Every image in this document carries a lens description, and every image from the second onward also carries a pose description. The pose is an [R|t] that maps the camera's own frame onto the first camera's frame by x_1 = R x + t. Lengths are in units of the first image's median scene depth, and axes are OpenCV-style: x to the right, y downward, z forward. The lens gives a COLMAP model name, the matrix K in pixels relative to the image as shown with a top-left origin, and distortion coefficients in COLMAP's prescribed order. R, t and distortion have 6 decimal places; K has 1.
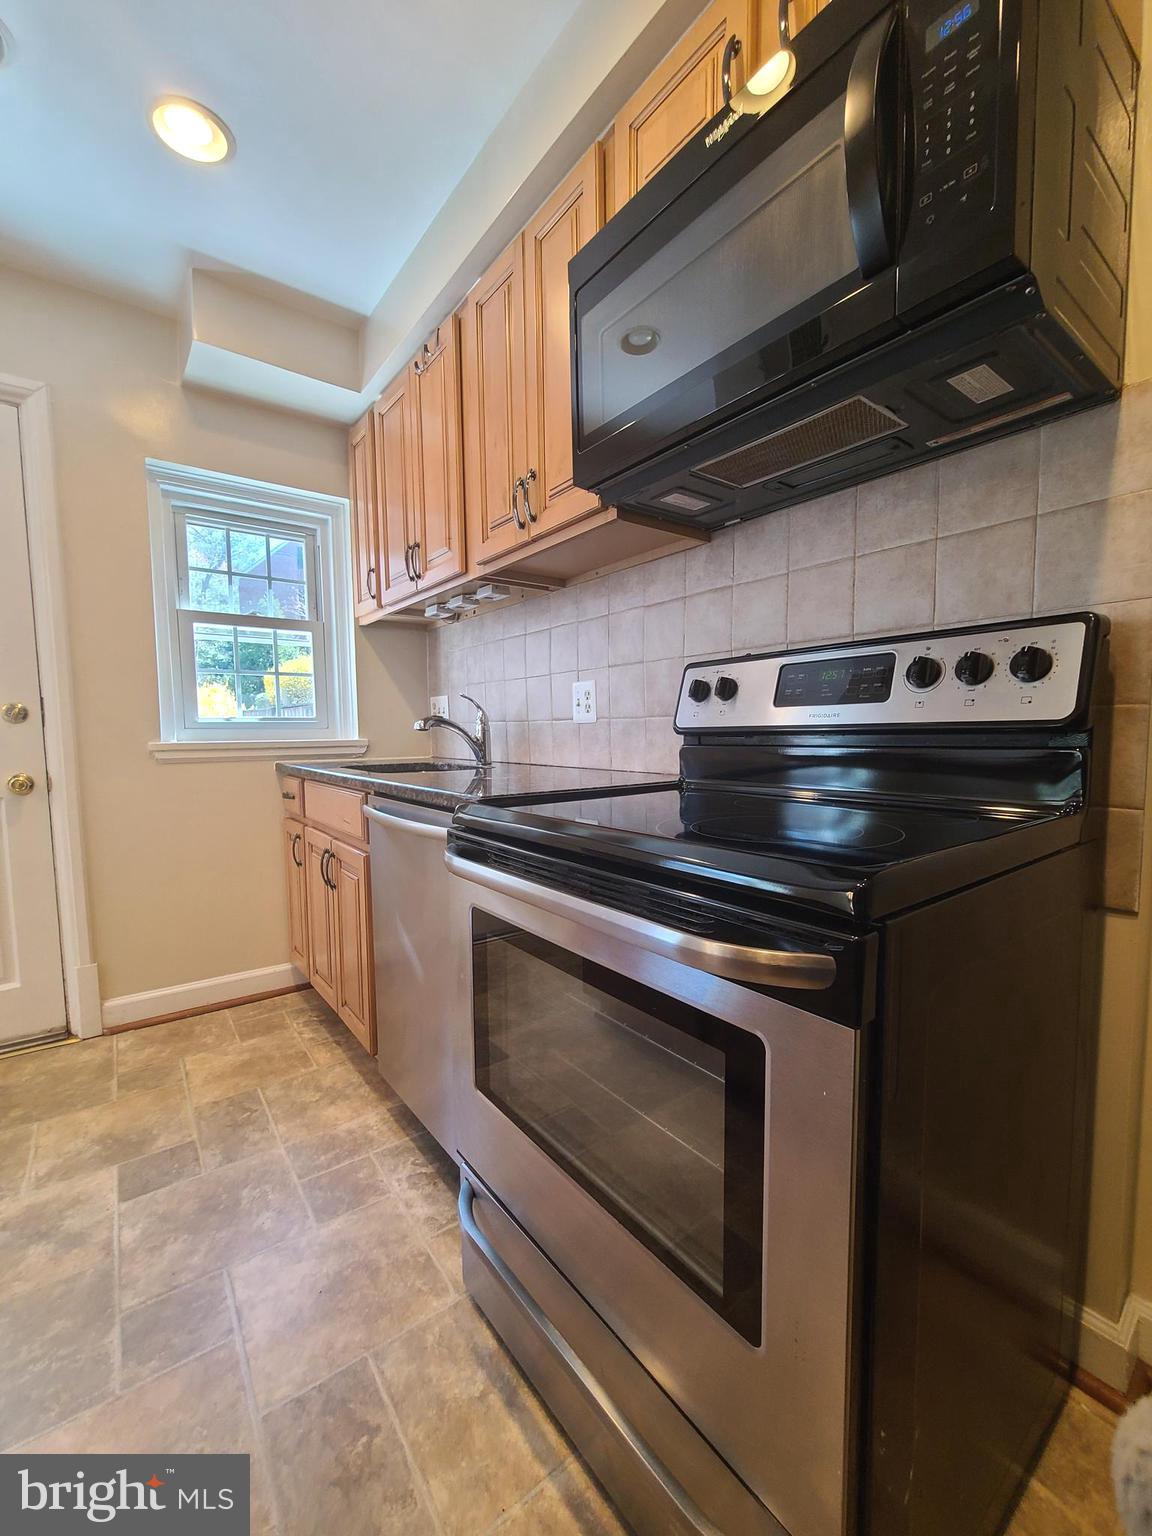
lens RADIAL K [[624.7, 0, 588.1], [0, 624.7, 780.1], [0, 0, 1]] dist [-0.001459, -0.001122]
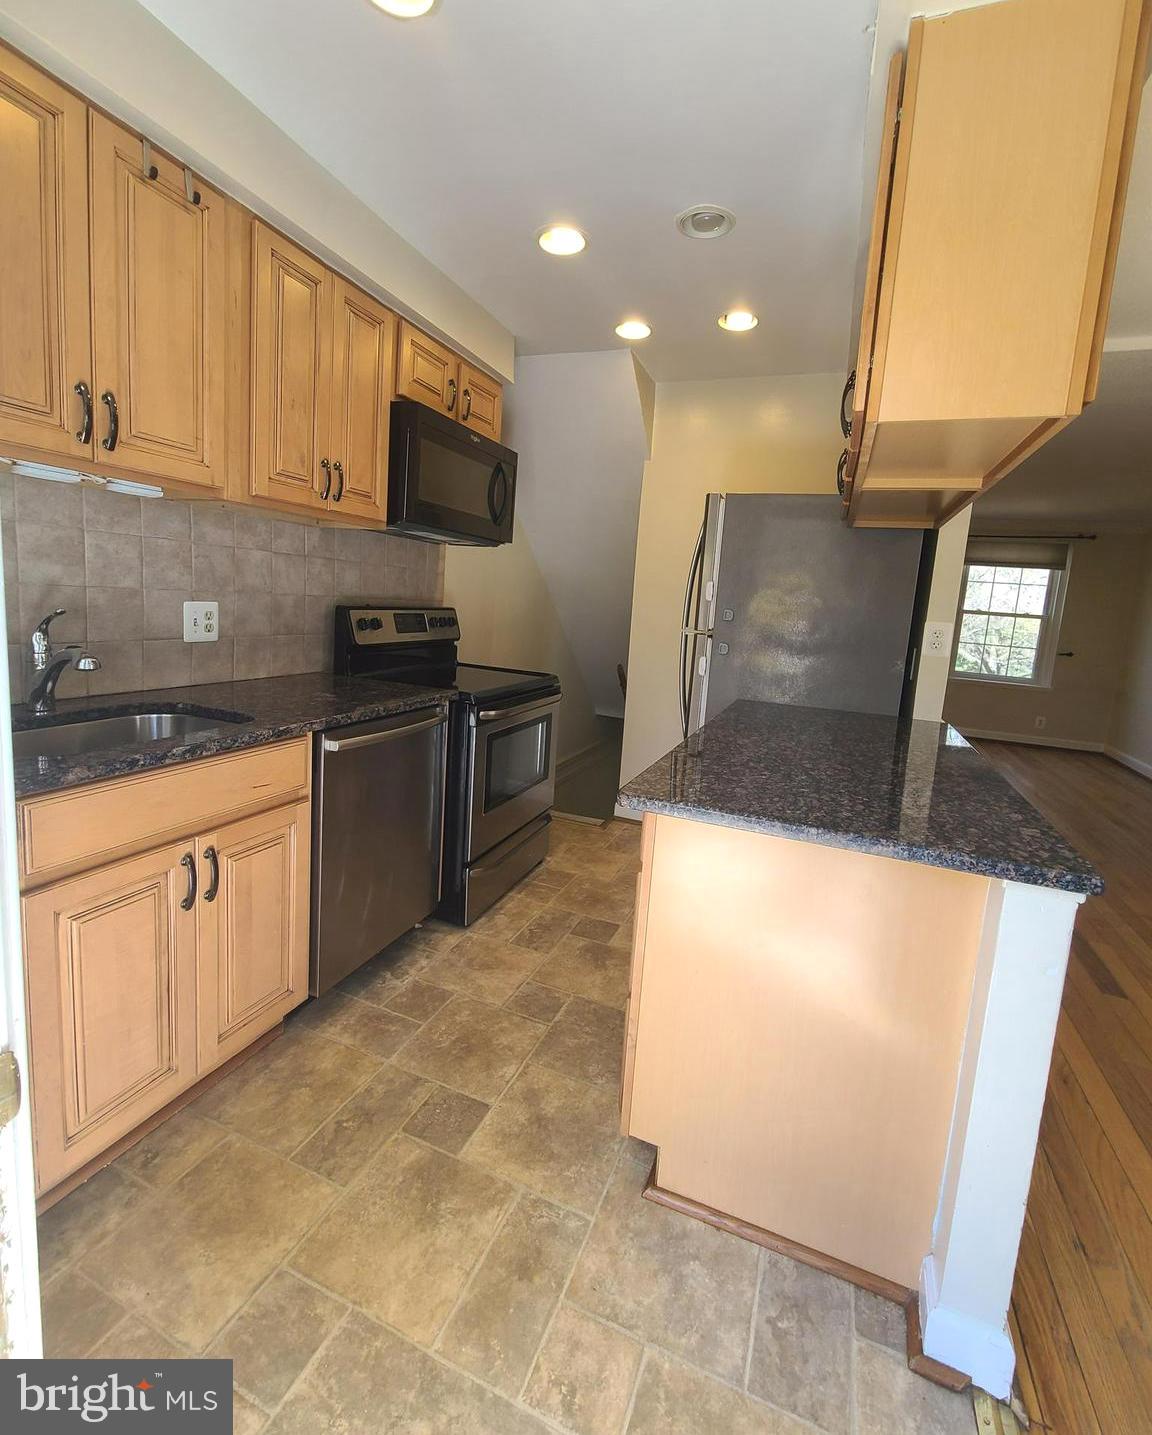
lens RADIAL K [[629.5, 0, 590.9], [0, 629.5, 676.5], [0, 0, 1]] dist [0.000865, 0.000479]
pose [[-0.517022, -0.129575, 0.846108, -1.658886], [0.002035, 0.988287, 0.152592, -0.258959], [-0.855970, 0.080616, -0.510702, 1.322903]]
